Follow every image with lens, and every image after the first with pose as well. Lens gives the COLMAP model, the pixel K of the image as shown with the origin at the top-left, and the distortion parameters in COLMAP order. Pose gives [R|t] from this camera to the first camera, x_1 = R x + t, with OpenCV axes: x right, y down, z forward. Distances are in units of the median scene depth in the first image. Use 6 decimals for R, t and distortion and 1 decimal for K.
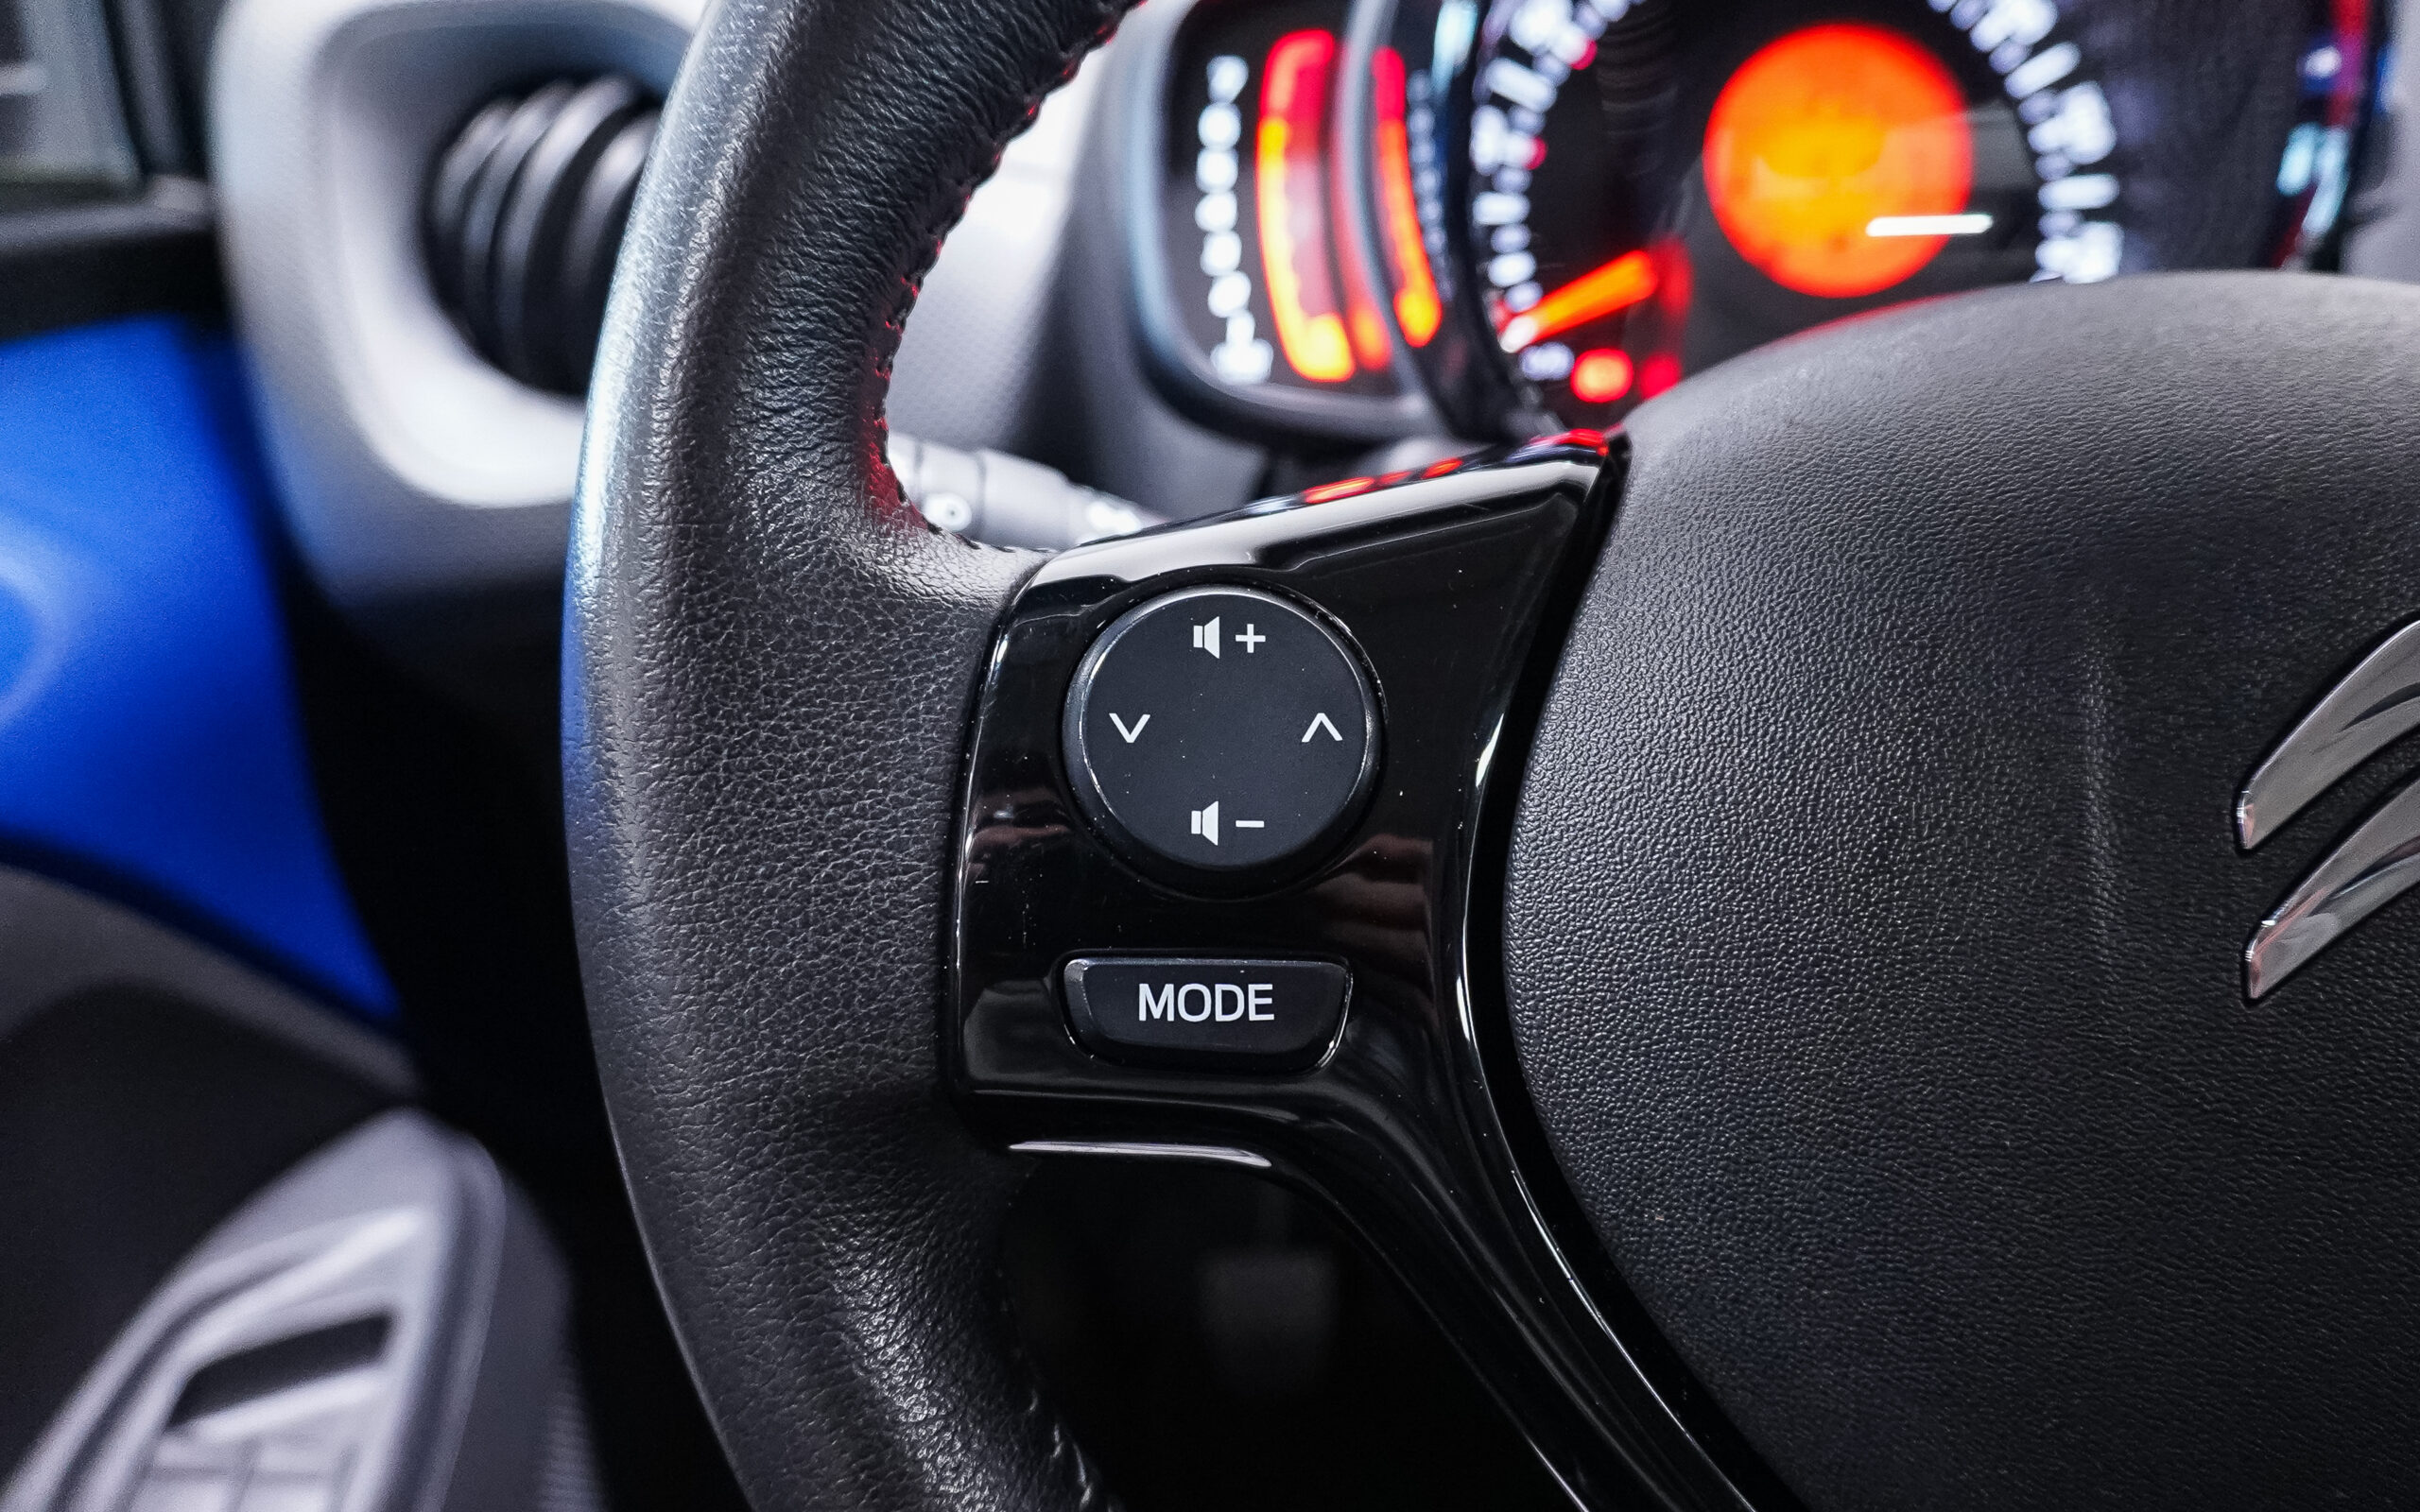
lens RADIAL K [[1734.2, 0, 1202.8], [0, 1734.2, 805.0], [0, 0, 1]] dist [-0.002504, -0.002808]
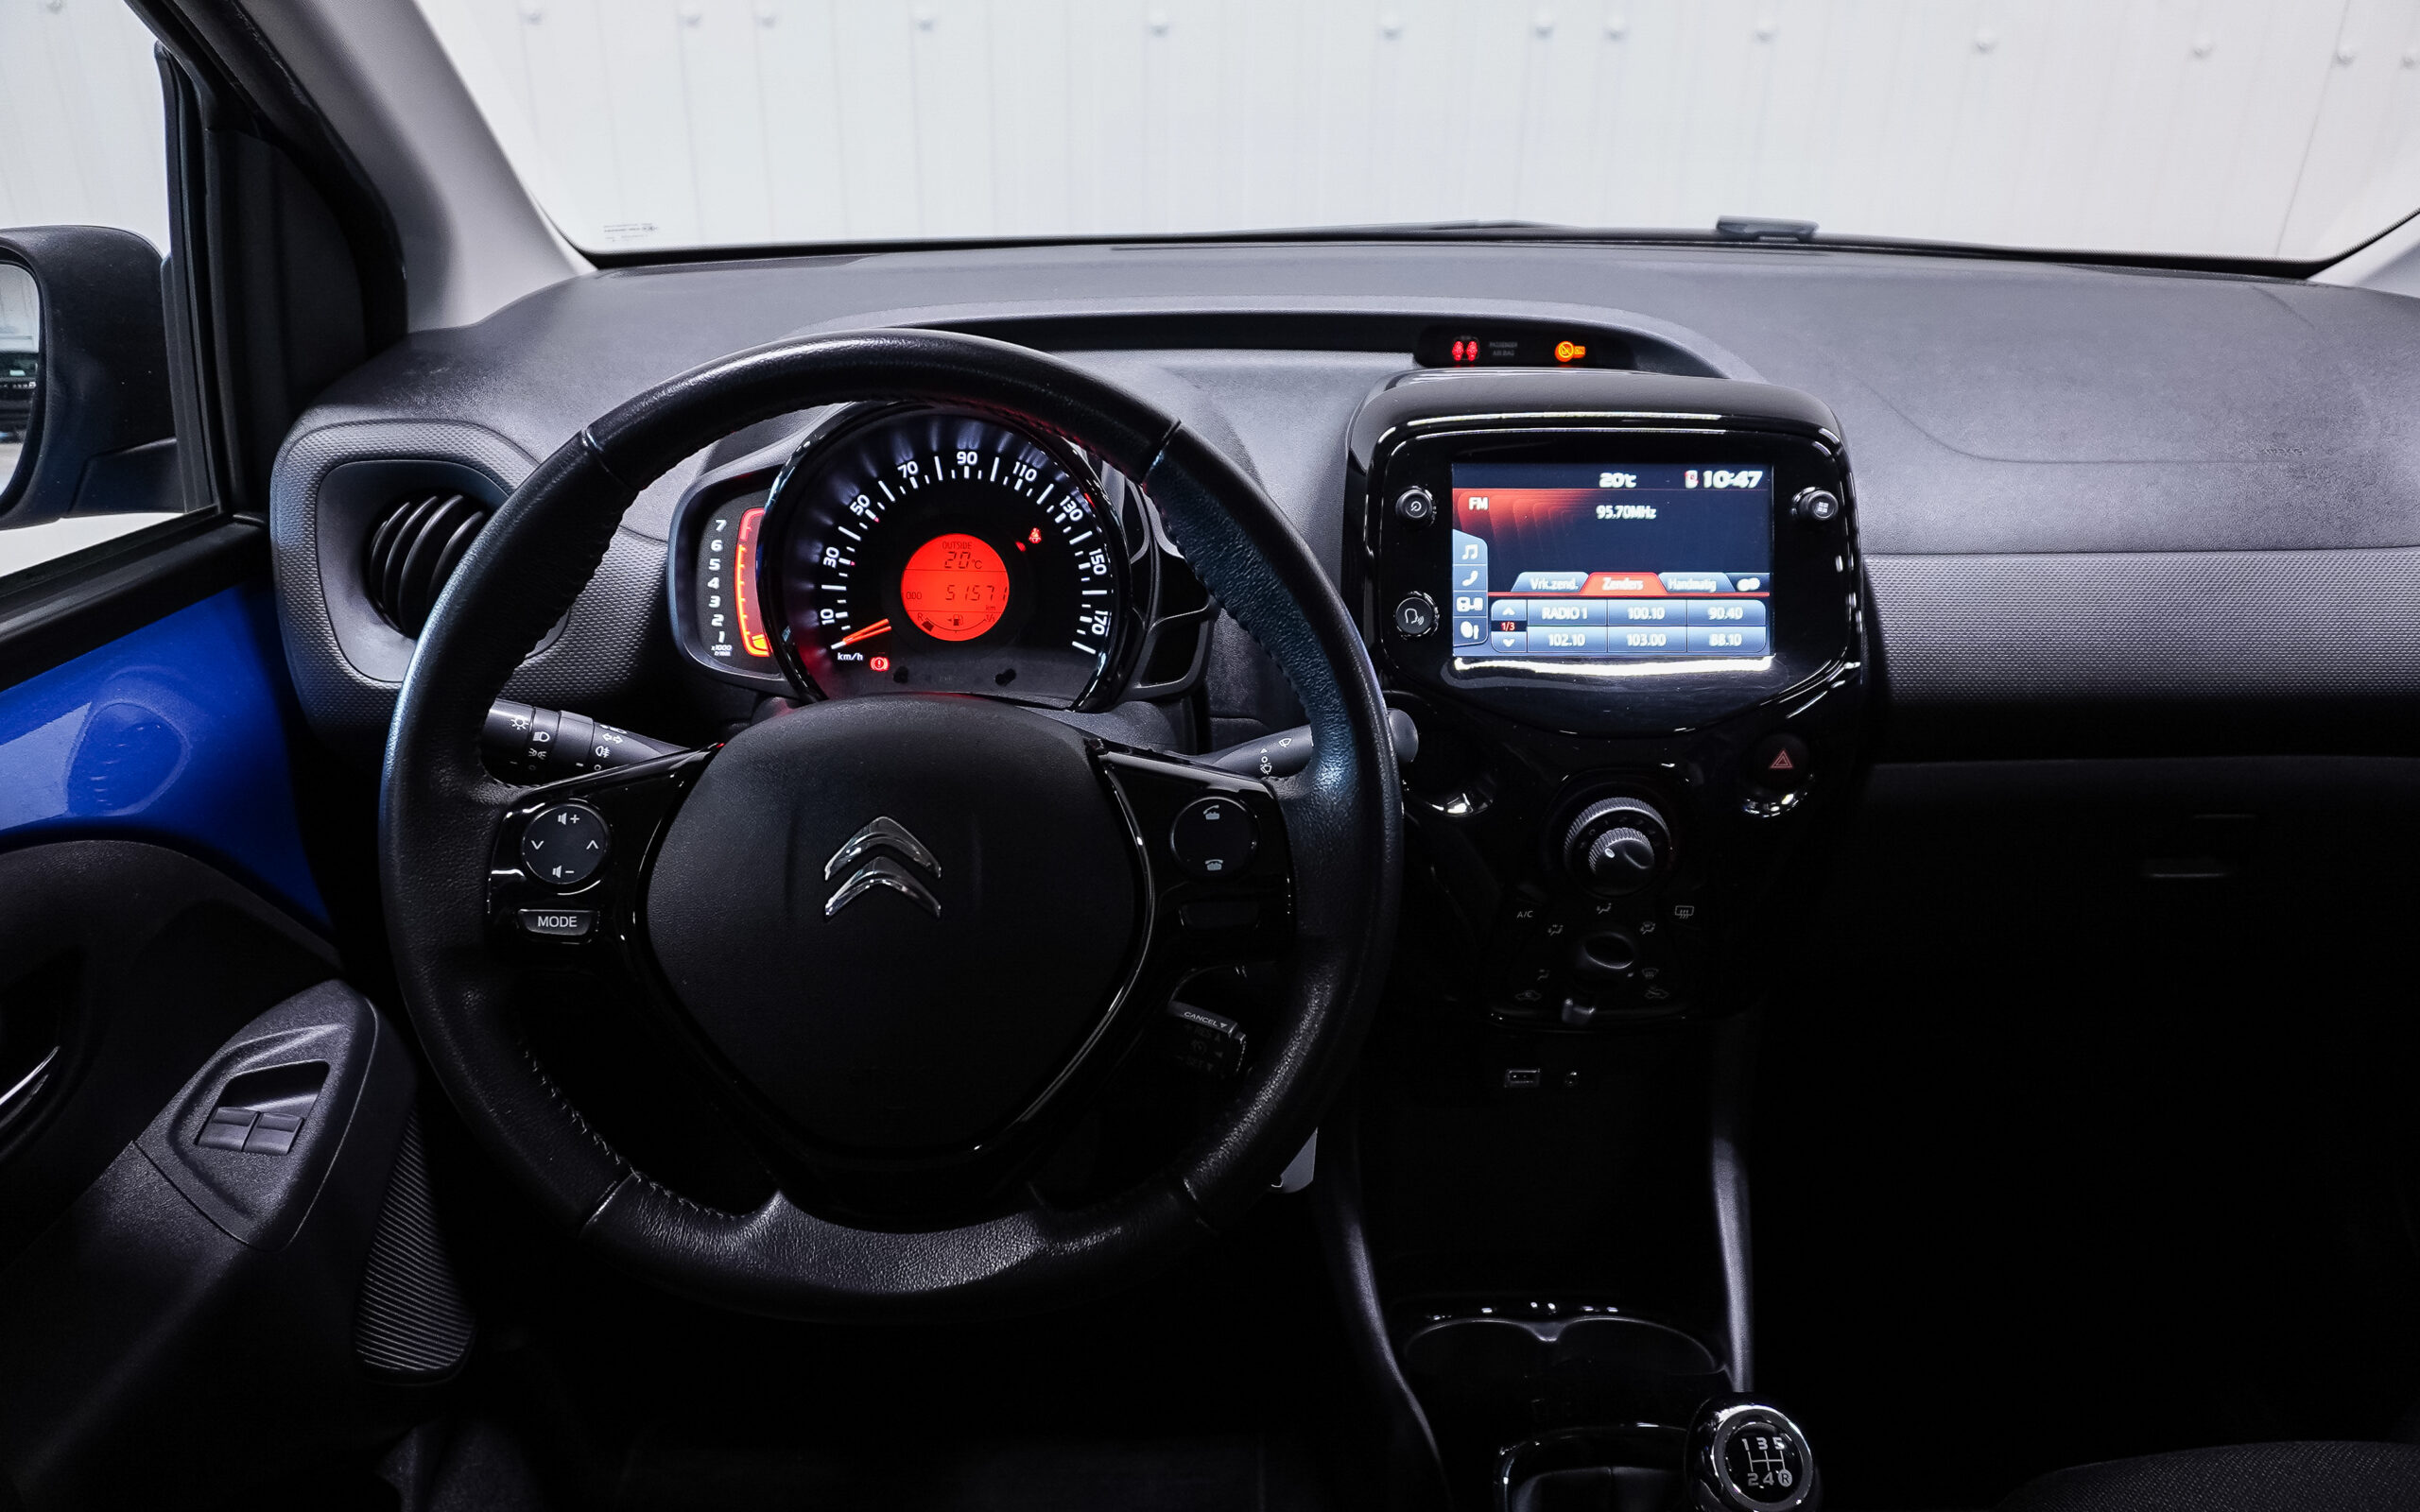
lens RADIAL K [[1679.7, 0, 1165.9], [0, 1679.7, 771.0], [0, 0, 1]] dist [-0.003944, 0.000227]
pose [[0.999043, 0.042971, 0.008211, 0.589630], [-0.042919, 0.999058, -0.006411, -0.110432], [-0.008478, 0.006052, 0.999946, -1.190850]]
